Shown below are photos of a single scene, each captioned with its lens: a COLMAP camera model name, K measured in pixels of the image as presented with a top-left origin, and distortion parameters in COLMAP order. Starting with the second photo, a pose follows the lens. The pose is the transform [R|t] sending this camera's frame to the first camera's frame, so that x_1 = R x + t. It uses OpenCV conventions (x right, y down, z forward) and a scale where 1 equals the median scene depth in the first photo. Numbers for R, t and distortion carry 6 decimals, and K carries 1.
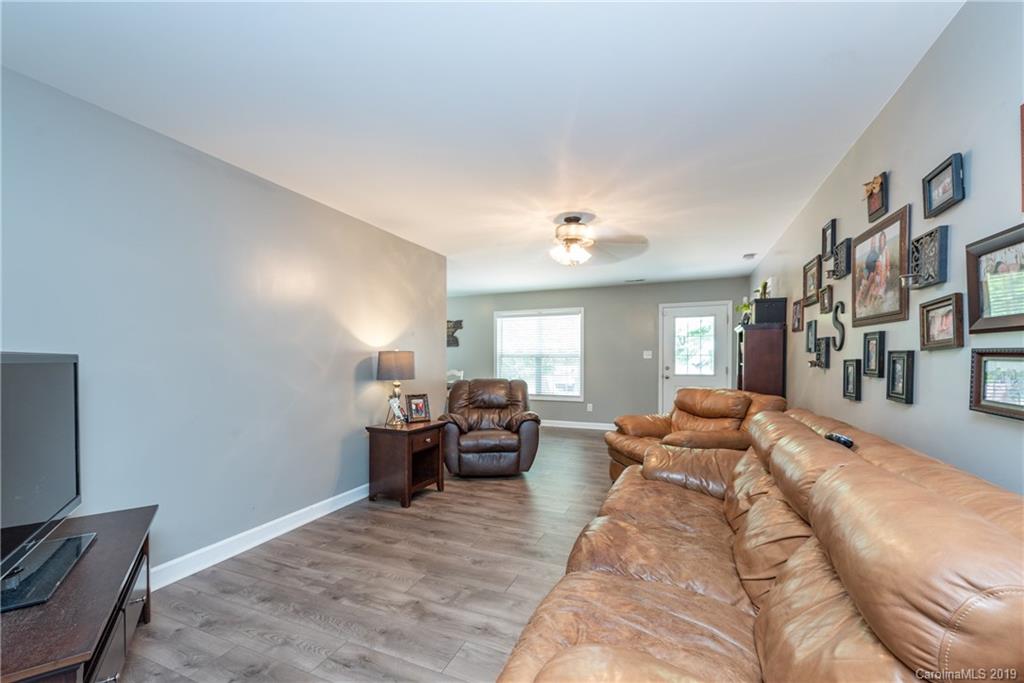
lens RADIAL K [[422.6, 0, 497.9], [0, 422.6, 365.9], [0, 0, 1]] dist [-0.000532, -0.000248]
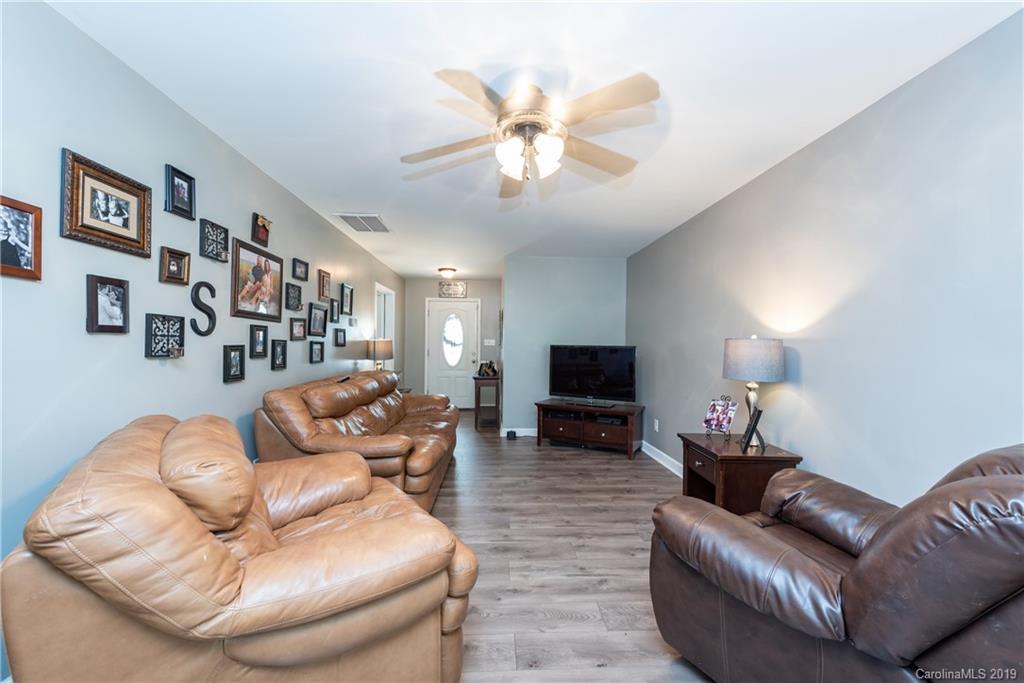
lens RADIAL K [[422.6, 0, 509.9], [0, 422.6, 341.8], [0, 0, 1]] dist [-0.000532, -0.000248]
pose [[-0.893764, -0.010296, -0.448419, 0.825602], [-0.015614, 0.999845, 0.008165, -0.054249], [0.448265, 0.014299, -0.893786, 2.803267]]
